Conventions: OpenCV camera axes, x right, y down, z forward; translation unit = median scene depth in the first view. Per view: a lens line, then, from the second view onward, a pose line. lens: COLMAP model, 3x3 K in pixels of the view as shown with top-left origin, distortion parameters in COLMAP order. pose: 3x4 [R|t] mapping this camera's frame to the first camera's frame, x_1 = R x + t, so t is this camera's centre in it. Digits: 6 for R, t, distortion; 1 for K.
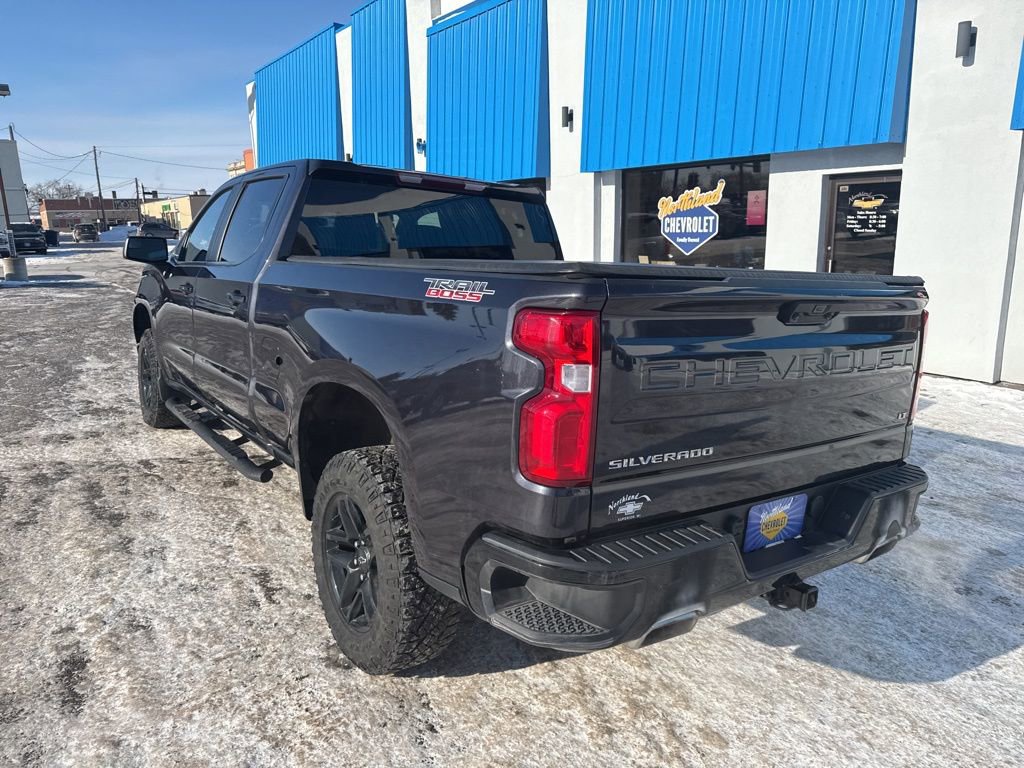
lens RADIAL K [[721.7, 0, 515.1], [0, 721.7, 368.6], [0, 0, 1]] dist [0.006822, -0.004330]
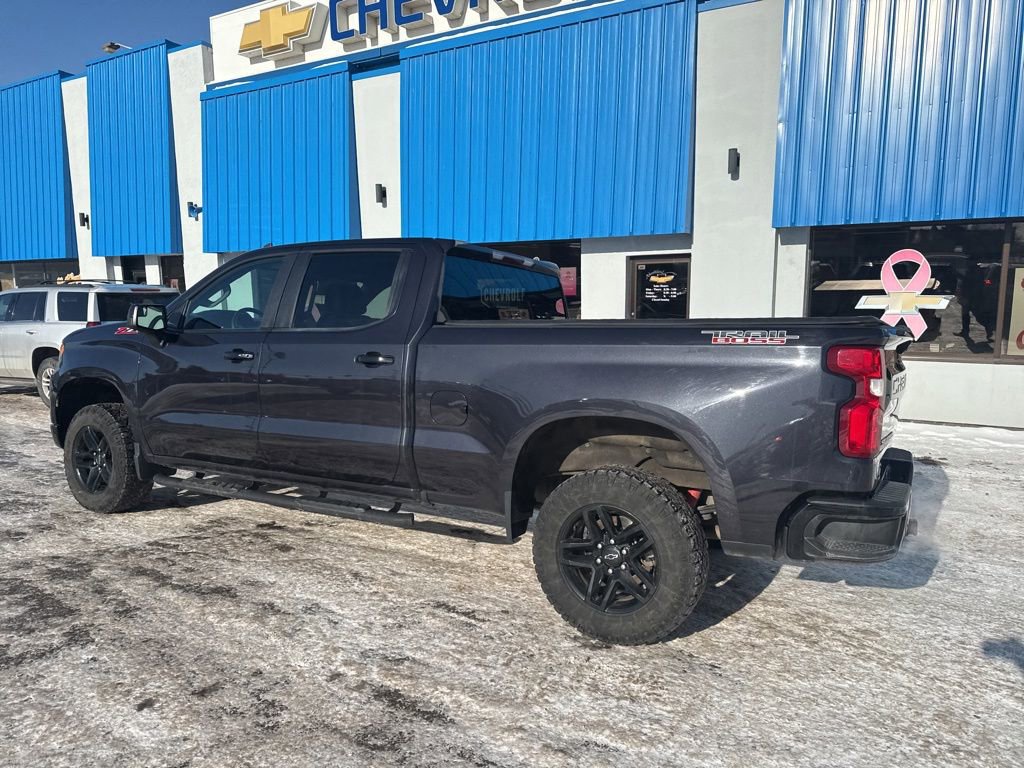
lens RADIAL K [[711.0, 0, 514.7], [0, 711.0, 383.4], [0, 0, 1]] dist [0.037068, -0.036836]
pose [[0.910602, -0.046782, 0.410627, -0.487385], [0.076249, 0.995534, -0.055670, 0.010877], [-0.406189, 0.082003, 0.910102, -0.049364]]
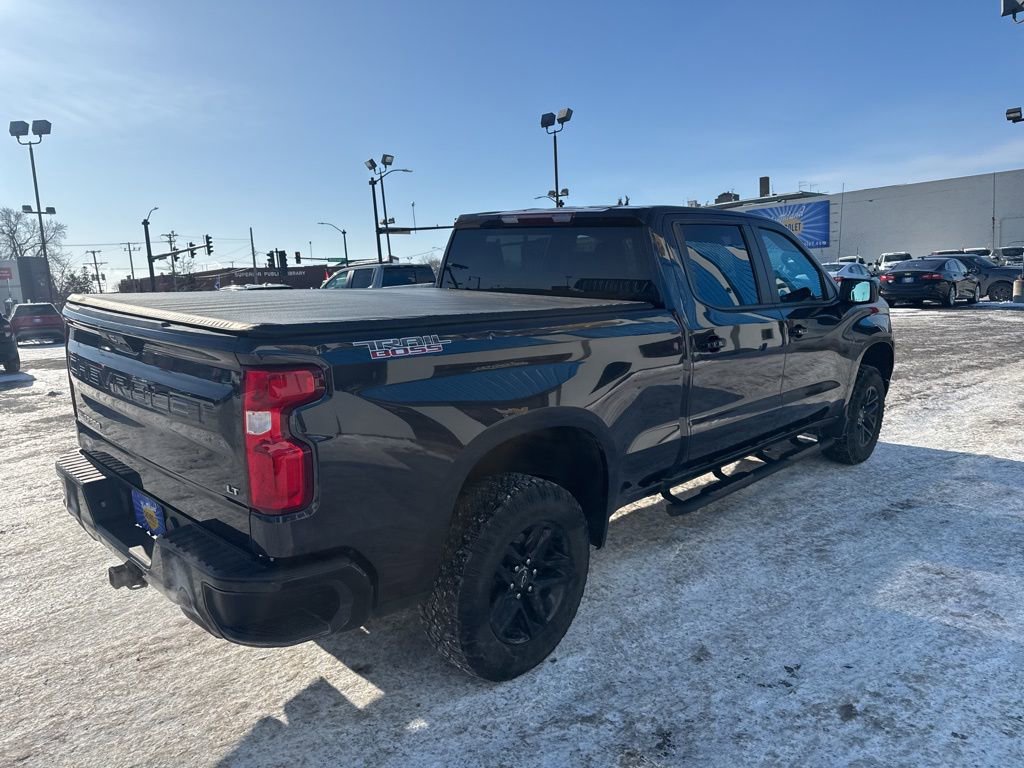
lens RADIAL K [[716.1, 0, 516.1], [0, 716.1, 370.5], [0, 0, 1]] dist [0.017743, -0.012524]
pose [[0.183073, 0.118062, -0.975985, 0.787433], [-0.141888, 0.985542, 0.092603, -0.108560], [0.972806, 0.121527, 0.197177, 0.650158]]
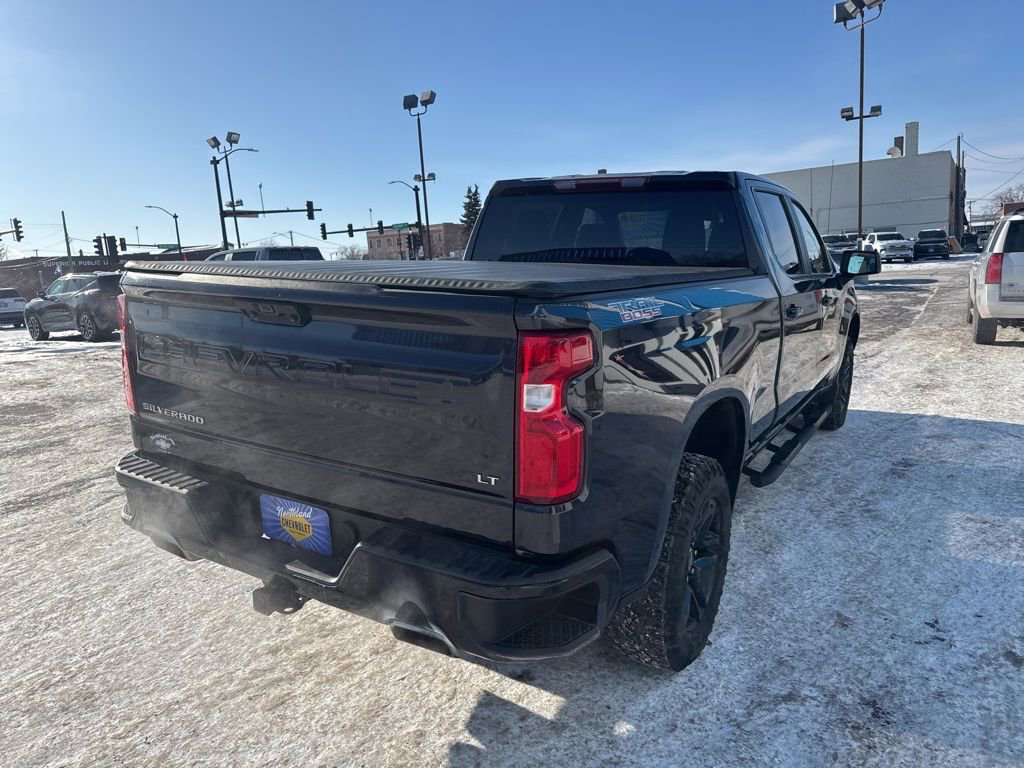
lens RADIAL K [[718.1, 0, 517.4], [0, 718.1, 376.2], [0, 0, 1]] dist [0.005959, -0.001416]
pose [[0.387238, 0.130241, -0.912734, 0.662690], [-0.126192, 0.988143, 0.087463, -0.055208], [0.913303, 0.081311, 0.399082, 0.427632]]
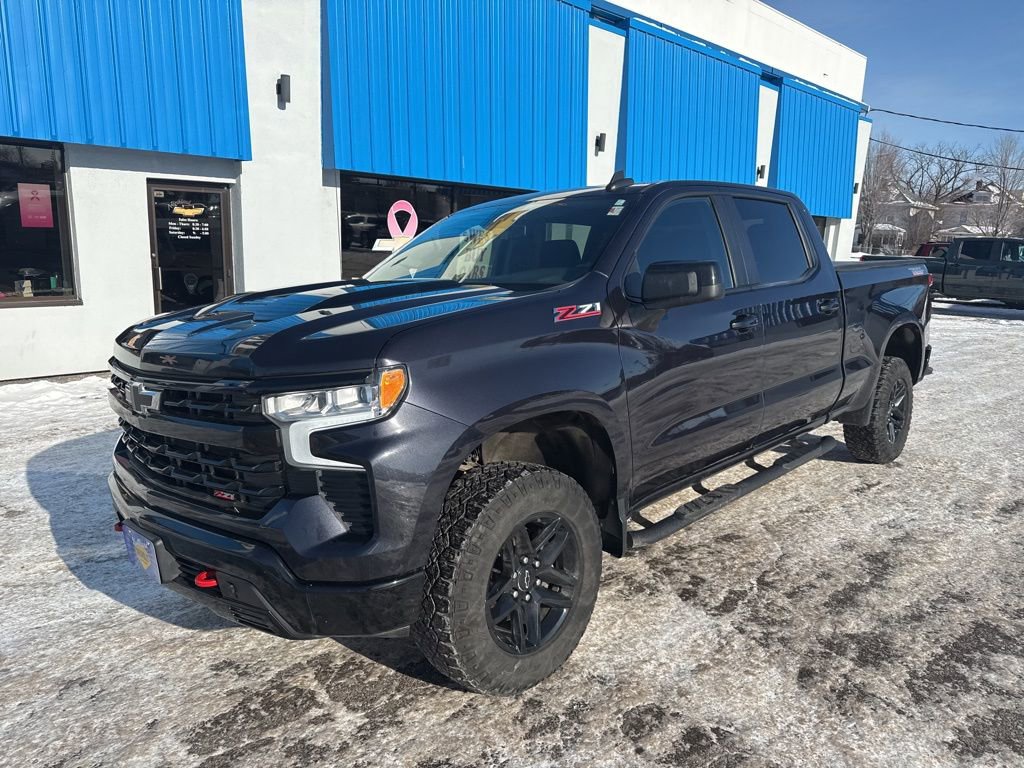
lens RADIAL K [[721.7, 0, 515.1], [0, 721.7, 368.6], [0, 0, 1]] dist [0.006822, -0.004330]
pose [[-0.177122, -0.171760, 0.969085, -1.129642], [0.165393, 0.965456, 0.201346, -0.250394], [-0.970192, 0.195942, -0.142596, 1.302832]]
